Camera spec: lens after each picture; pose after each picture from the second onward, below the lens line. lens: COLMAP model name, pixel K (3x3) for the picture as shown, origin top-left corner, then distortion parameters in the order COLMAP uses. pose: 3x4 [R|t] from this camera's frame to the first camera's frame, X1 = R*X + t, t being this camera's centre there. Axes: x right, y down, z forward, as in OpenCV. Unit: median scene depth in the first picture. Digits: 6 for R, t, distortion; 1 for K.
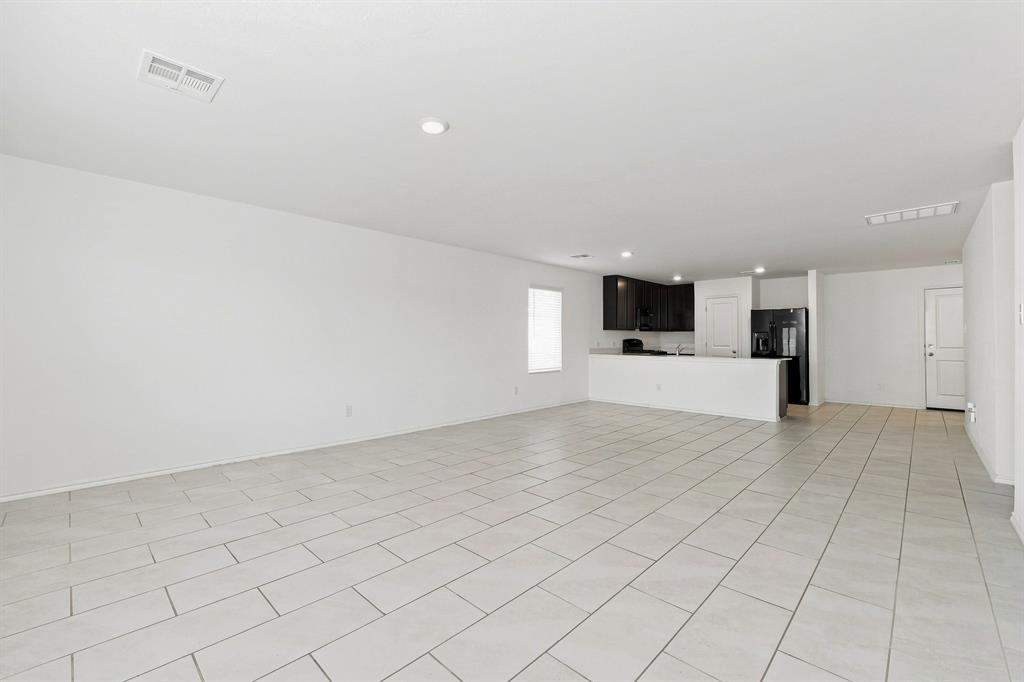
lens RADIAL K [[436.0, 0, 517.1], [0, 436.0, 333.9], [0, 0, 1]] dist [-0.001639, 0.000148]
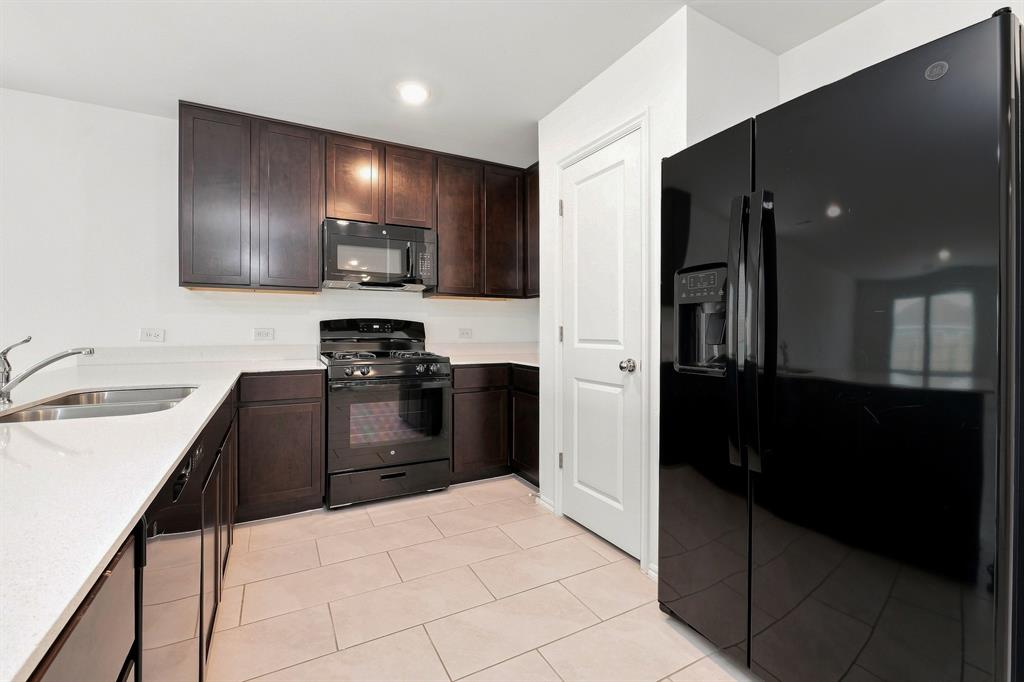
lens RADIAL K [[436.0, 0, 508.8], [0, 436.0, 330.7], [0, 0, 1]] dist [-0.001639, 0.000148]
pose [[0.944983, -0.004663, -0.327086, 0.534570], [0.008519, 0.999910, 0.010356, 0.019804], [0.327008, -0.012573, 0.944938, 0.785447]]
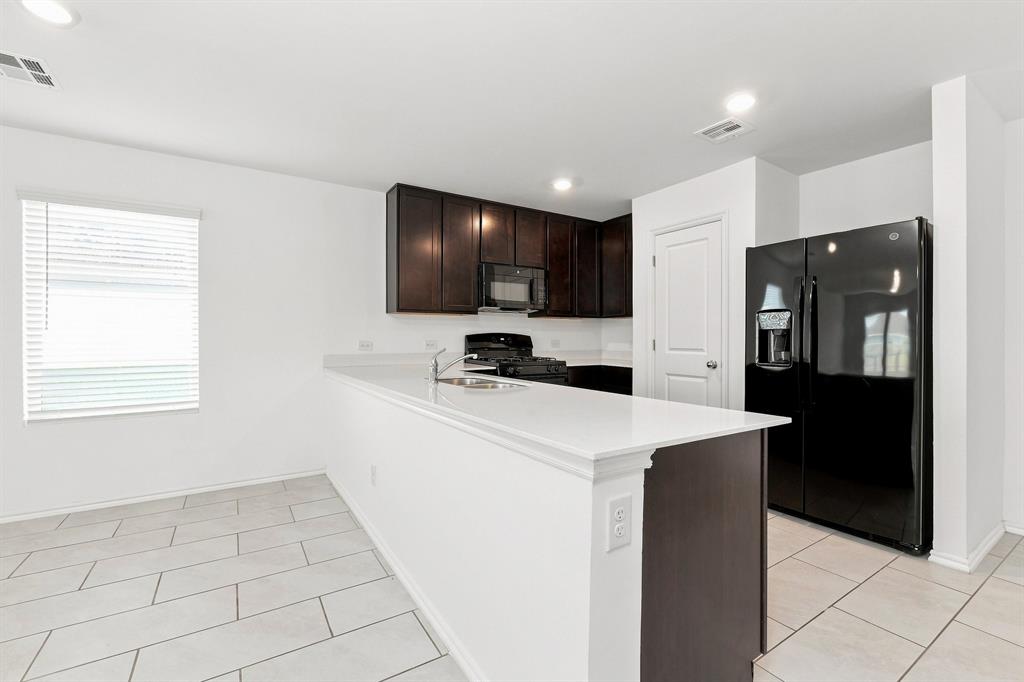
lens RADIAL K [[436.0, 0, 508.9], [0, 436.0, 339.3], [0, 0, 1]] dist [-0.001639, 0.000148]
pose [[0.965045, -0.004687, -0.262044, 0.443655], [0.007577, 0.999921, 0.010023, 0.014046], [0.261976, -0.011658, 0.965004, 0.606773]]
